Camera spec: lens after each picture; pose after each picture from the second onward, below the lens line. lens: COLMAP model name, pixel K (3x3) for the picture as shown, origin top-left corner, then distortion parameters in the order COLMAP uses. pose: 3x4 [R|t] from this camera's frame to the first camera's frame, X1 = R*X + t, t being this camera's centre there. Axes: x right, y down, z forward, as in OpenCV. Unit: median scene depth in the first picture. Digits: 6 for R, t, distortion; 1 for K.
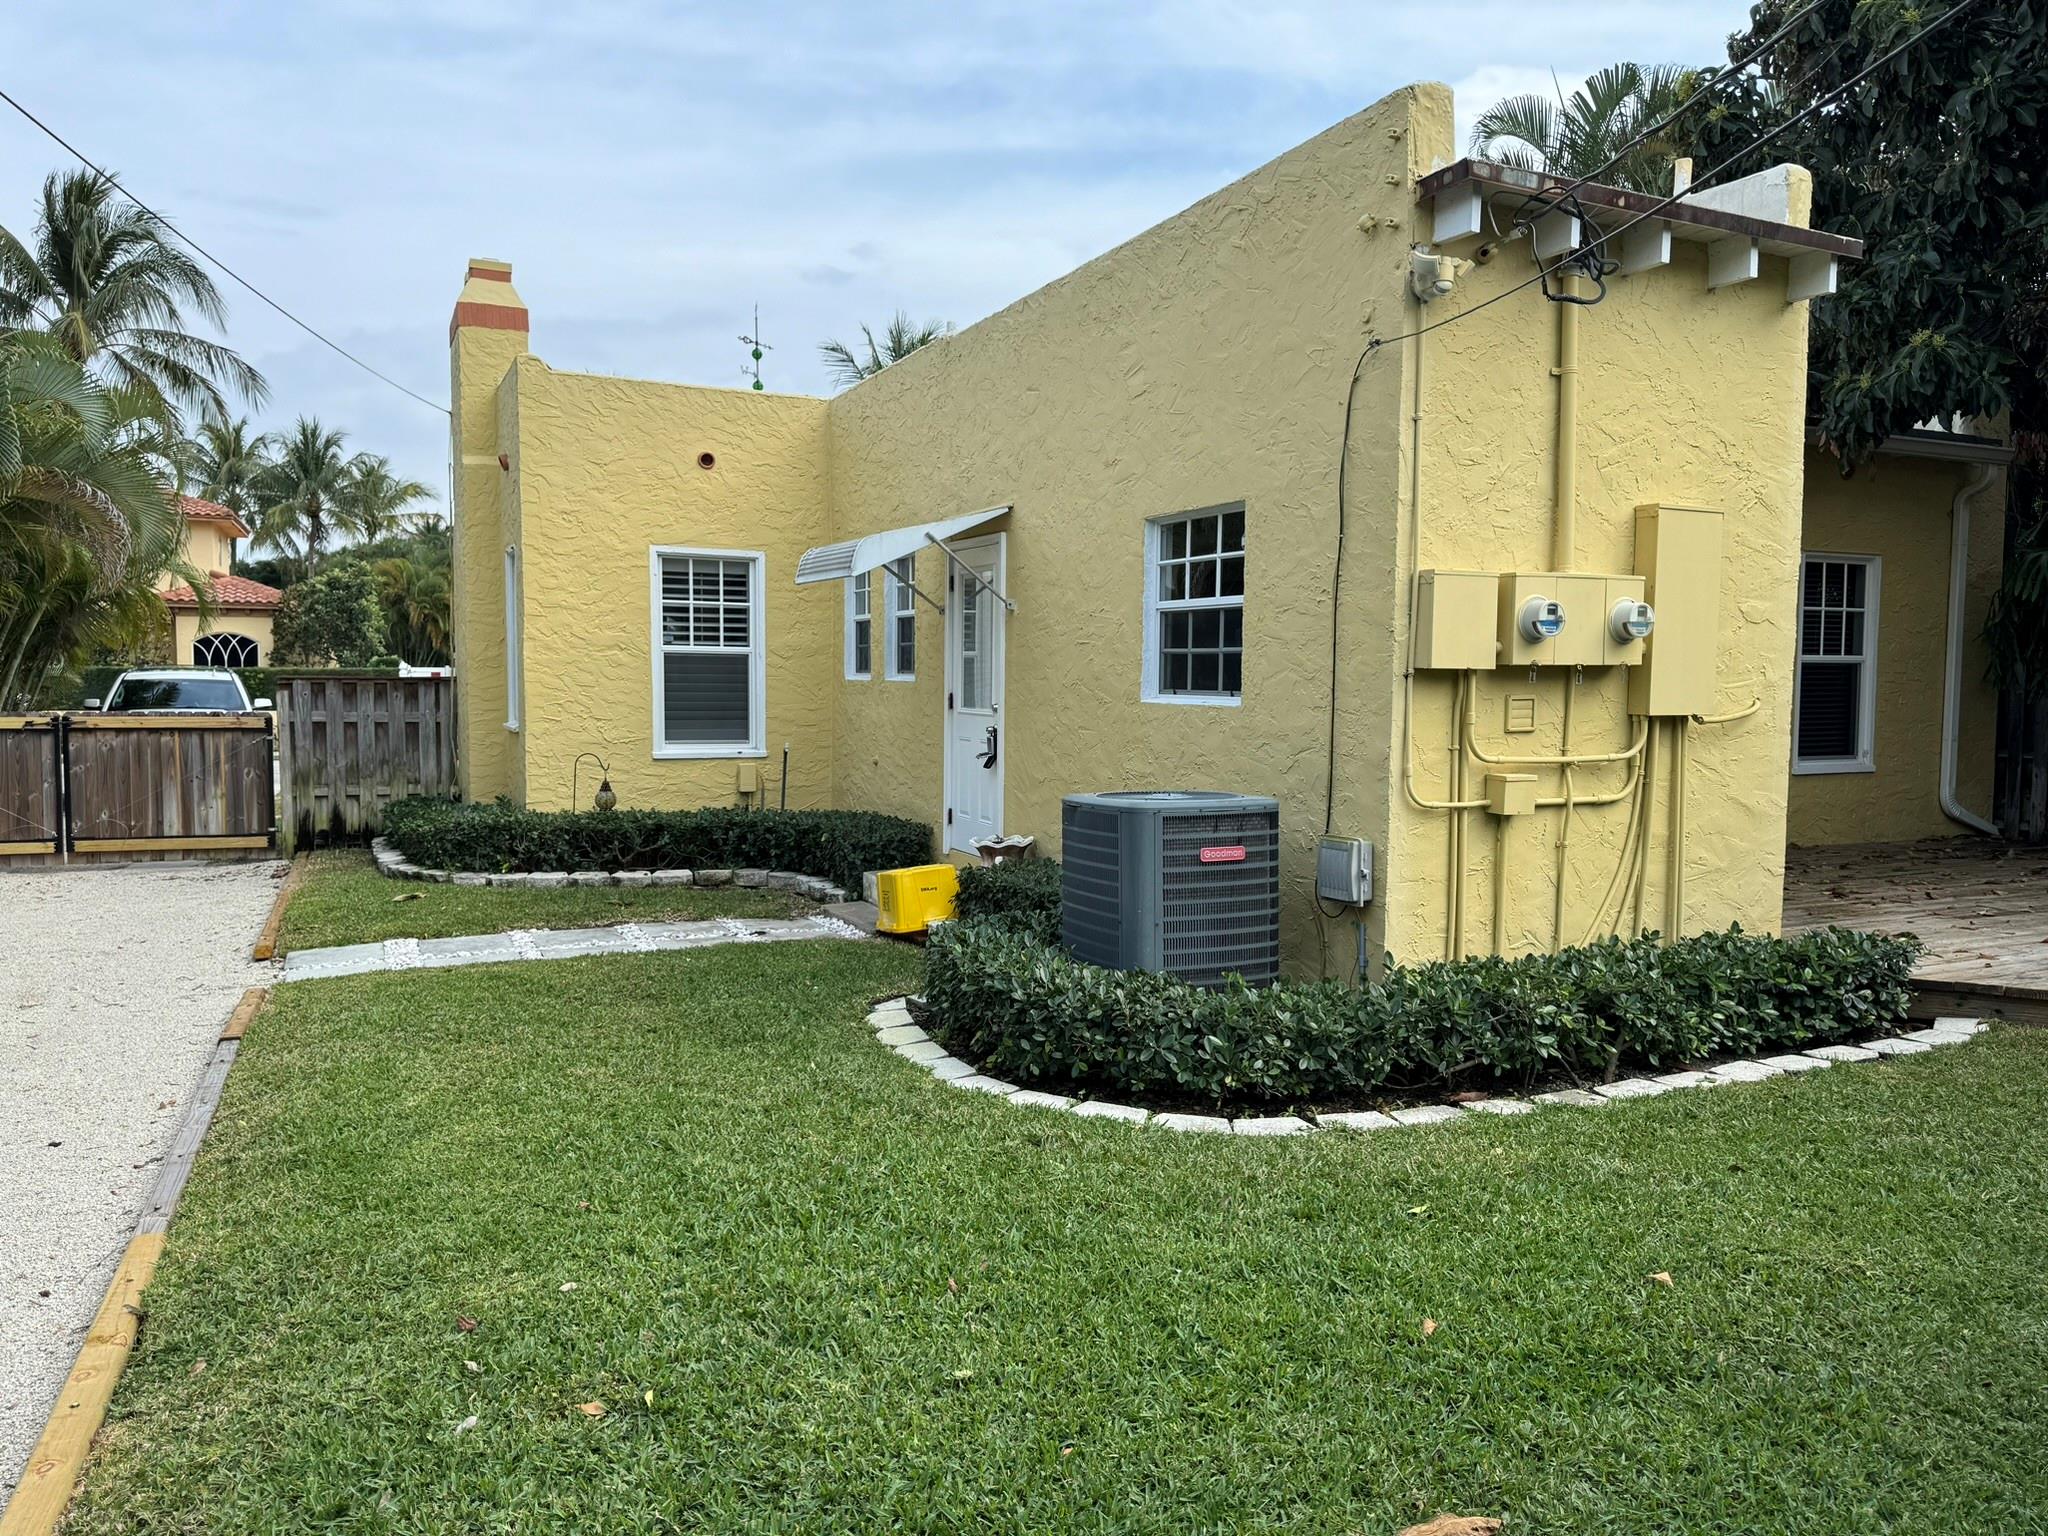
lens RADIAL K [[1438.5, 0, 1030.8], [0, 1438.5, 733.5], [0, 0, 1]] dist [-0.029306, 0.013150]
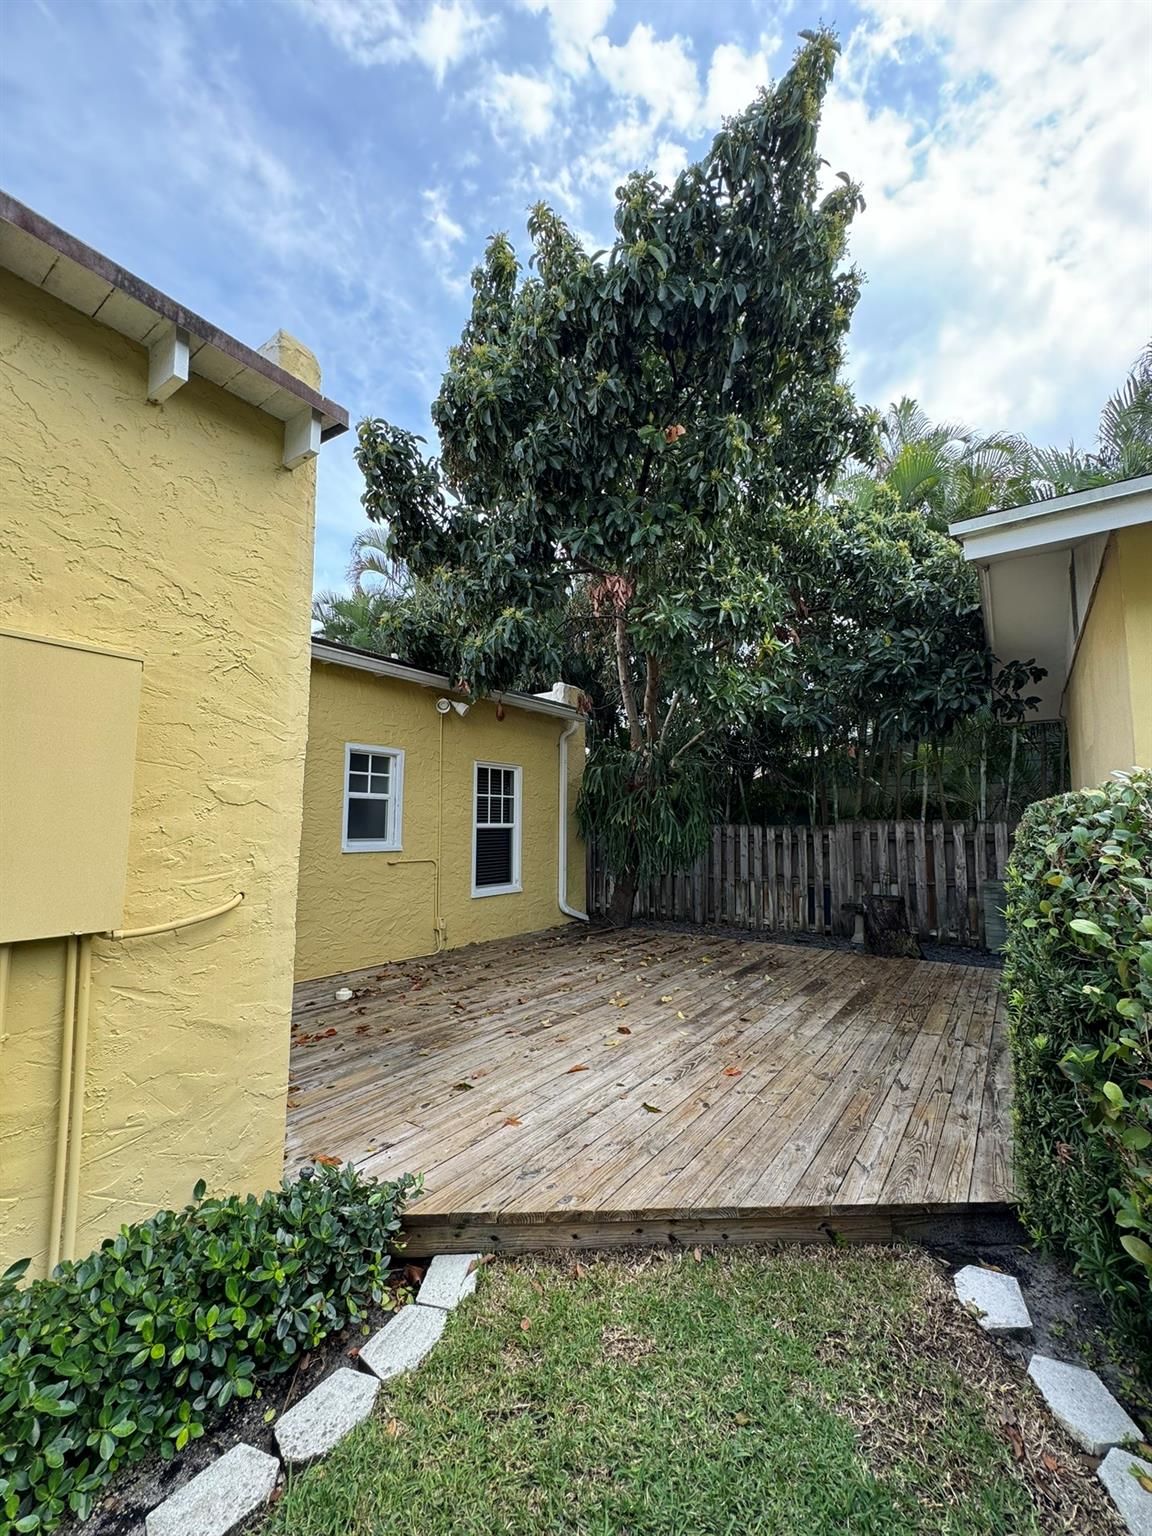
lens RADIAL K [[613.5, 0, 575.8], [0, 613.5, 772.0], [0, 0, 1]] dist [-0.003848, 0.000629]
pose [[0.867274, 0.030757, 0.496880, 0.373782], [0.032396, 0.992487, -0.117981, -0.035093], [-0.496776, 0.118419, 0.859762, 0.433426]]
